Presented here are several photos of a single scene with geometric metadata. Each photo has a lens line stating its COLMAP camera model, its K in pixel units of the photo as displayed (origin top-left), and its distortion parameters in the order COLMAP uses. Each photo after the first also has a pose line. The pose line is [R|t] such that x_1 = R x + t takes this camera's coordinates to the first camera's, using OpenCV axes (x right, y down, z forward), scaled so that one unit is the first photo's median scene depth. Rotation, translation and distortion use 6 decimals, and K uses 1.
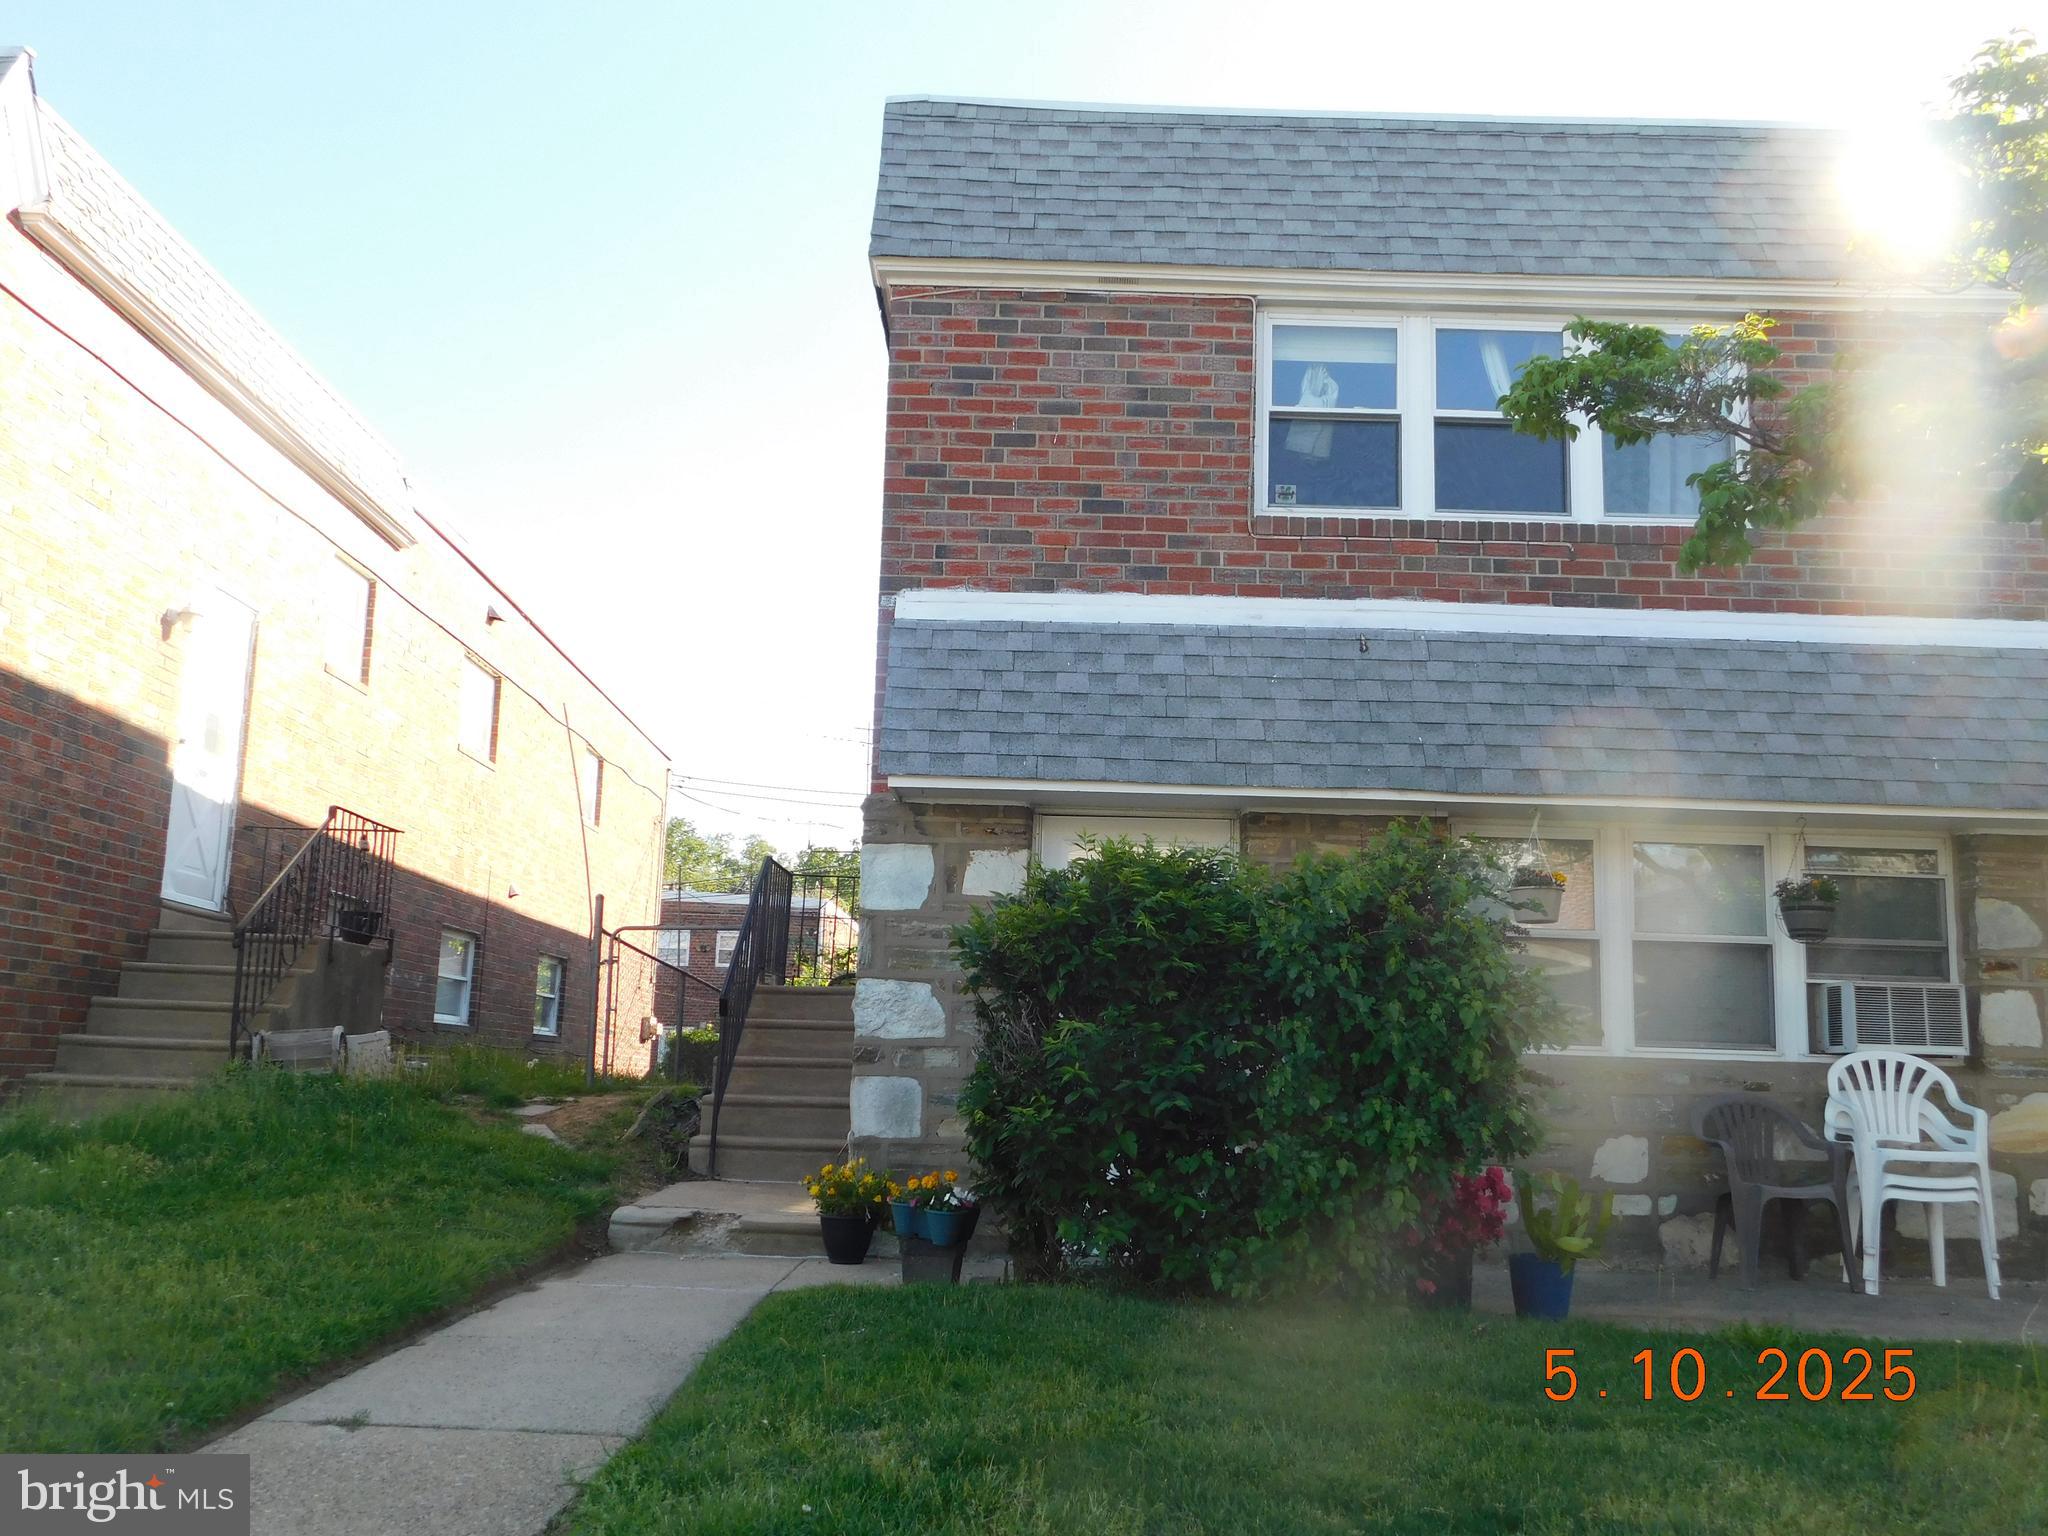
lens RADIAL K [[1793.5, 0, 1023.5], [0, 1793.5, 771.6], [0, 0, 1]] dist [0.009429, -0.003272]
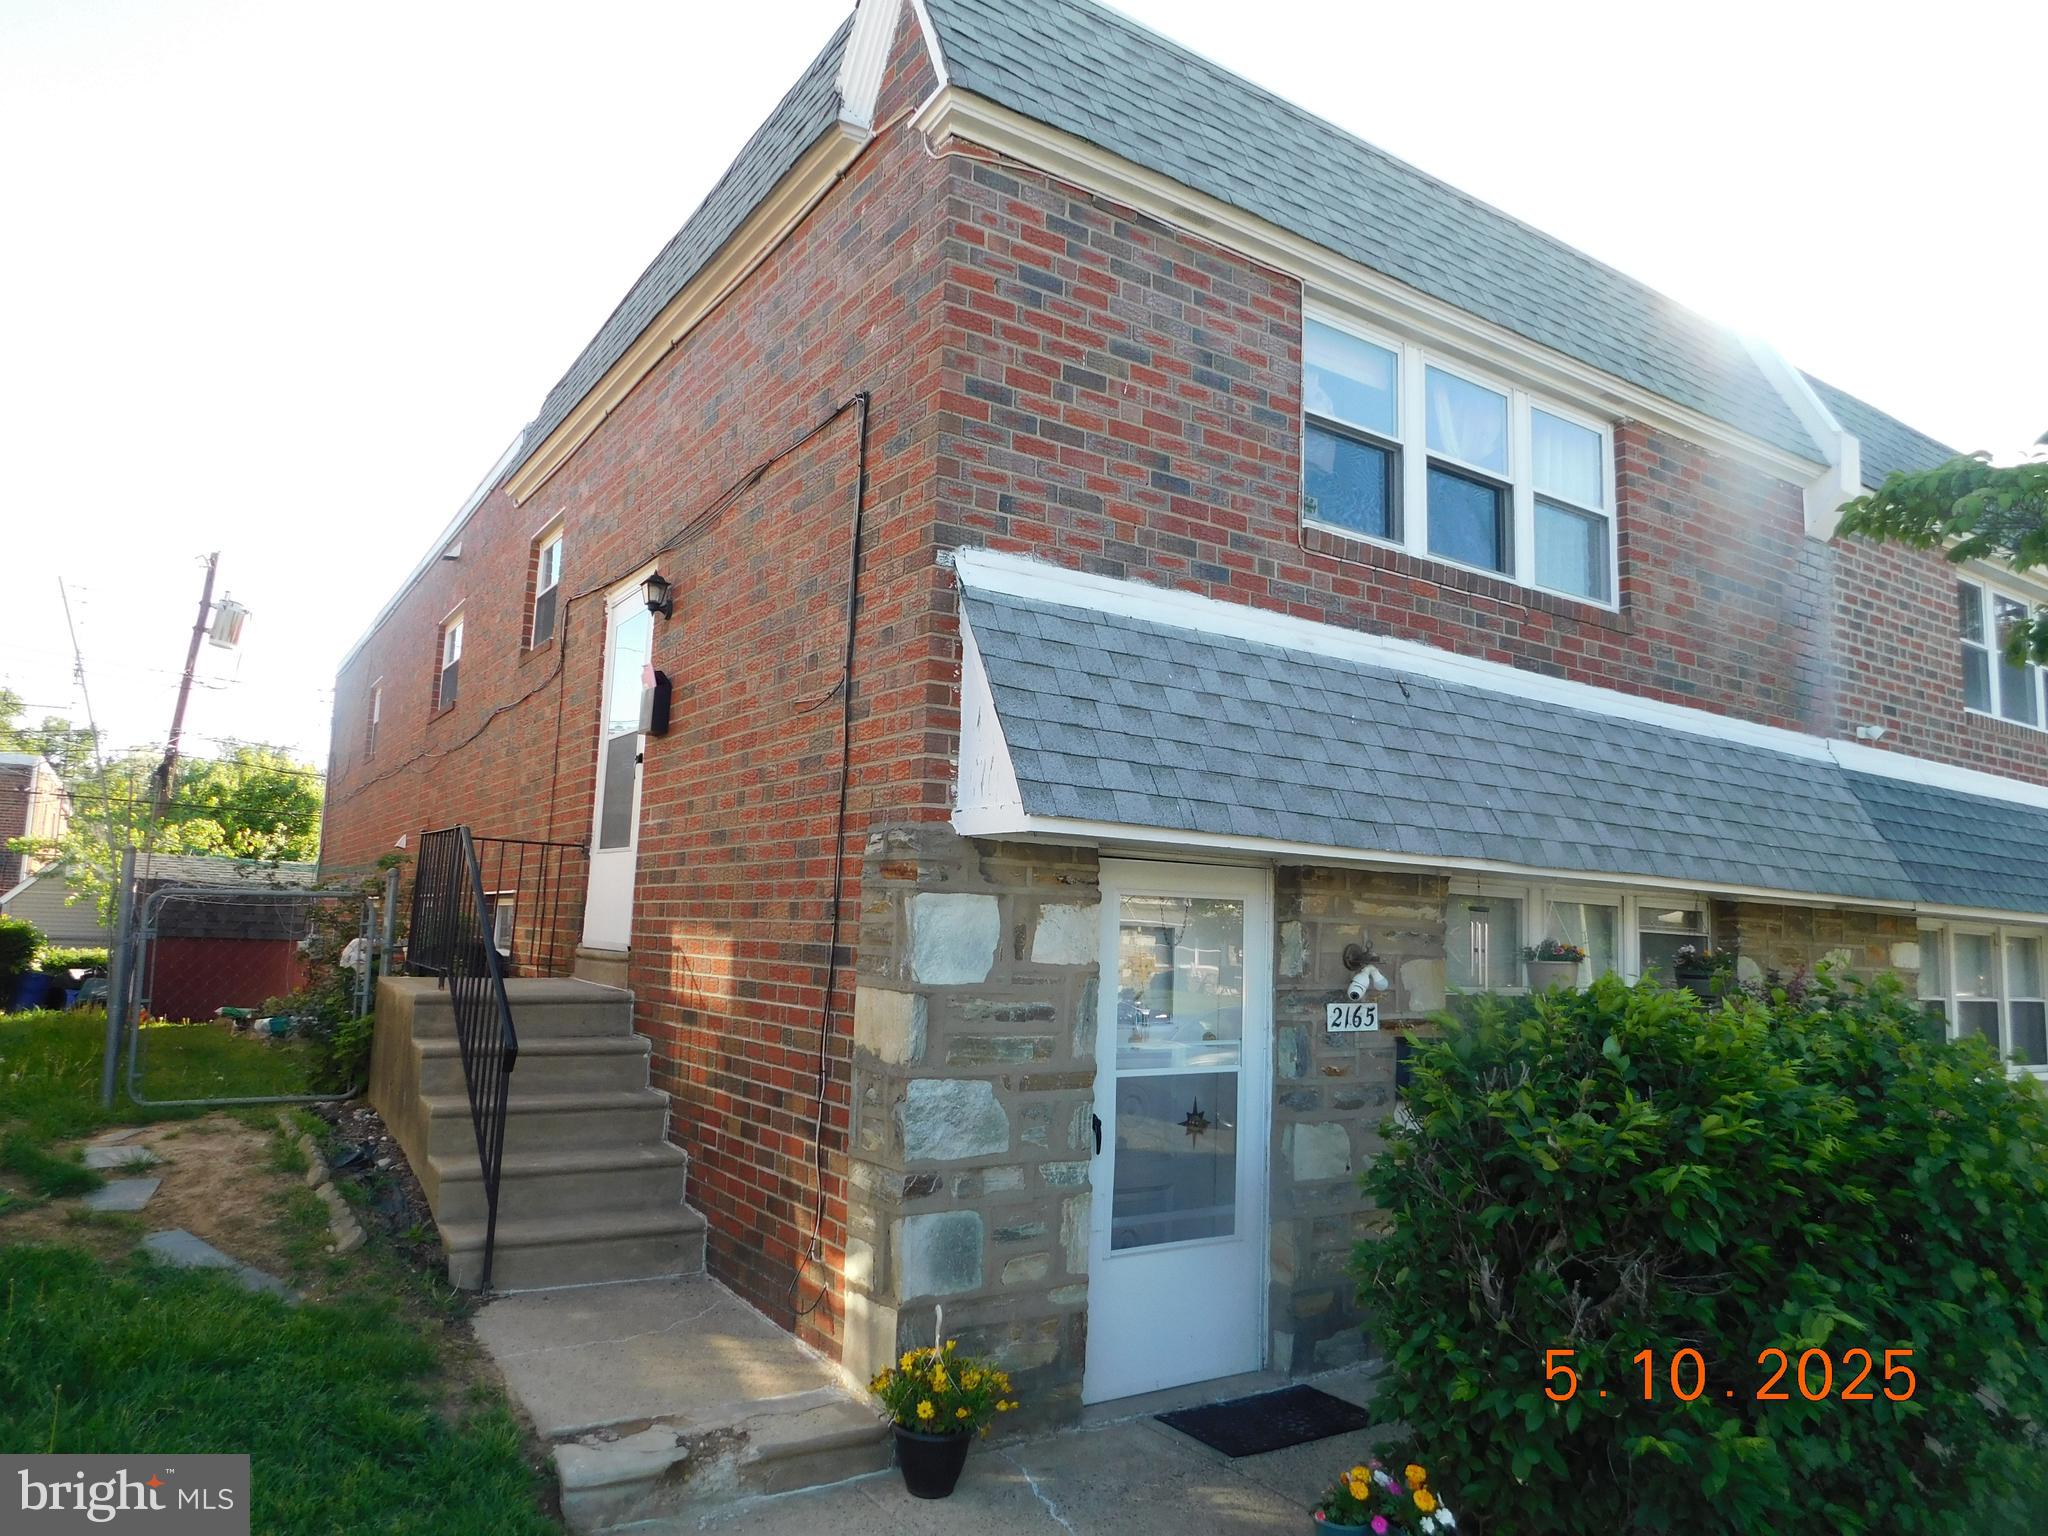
lens RADIAL K [[1349.8, 0, 1023.7], [0, 1349.8, 766.6], [0, 0, 1]] dist [-0.047379, 0.001615]
pose [[0.834327, 0.072539, 0.546476, -0.342449], [-0.109177, 0.993412, 0.034820, -0.032609], [-0.540350, -0.088714, 0.836751, 0.507343]]
